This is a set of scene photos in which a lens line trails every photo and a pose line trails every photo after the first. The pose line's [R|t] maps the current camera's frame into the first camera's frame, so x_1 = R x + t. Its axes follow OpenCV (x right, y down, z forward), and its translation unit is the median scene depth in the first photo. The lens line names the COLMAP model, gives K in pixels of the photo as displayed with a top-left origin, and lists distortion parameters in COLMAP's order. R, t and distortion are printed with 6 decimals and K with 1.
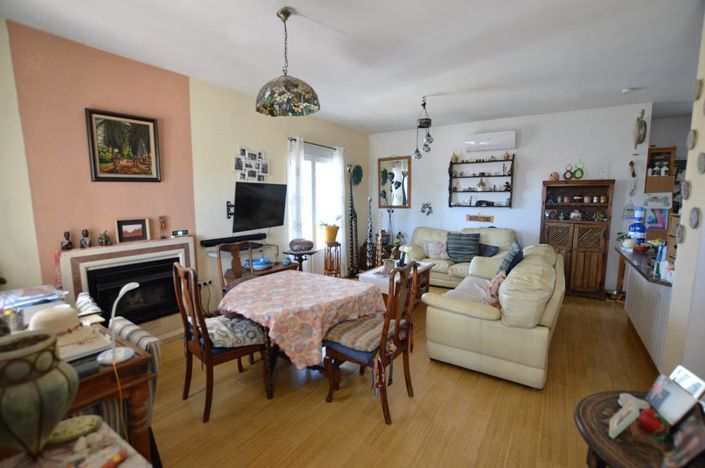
lens RADIAL K [[321.1, 0, 350.2], [0, 321.1, 236.1], [0, 0, 1]] dist [-0.024646, 0.000400]
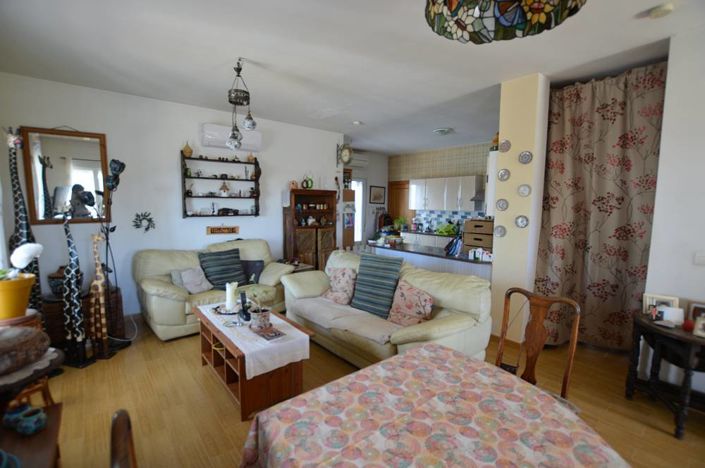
lens RADIAL K [[321.1, 0, 351.4], [0, 321.1, 234.7], [0, 0, 1]] dist [-0.024646, 0.000400]
pose [[0.287356, -0.088185, 0.953756, -0.290539], [0.100697, 0.993016, 0.061476, -0.063448], [-0.952516, 0.078375, 0.294229, 0.467601]]
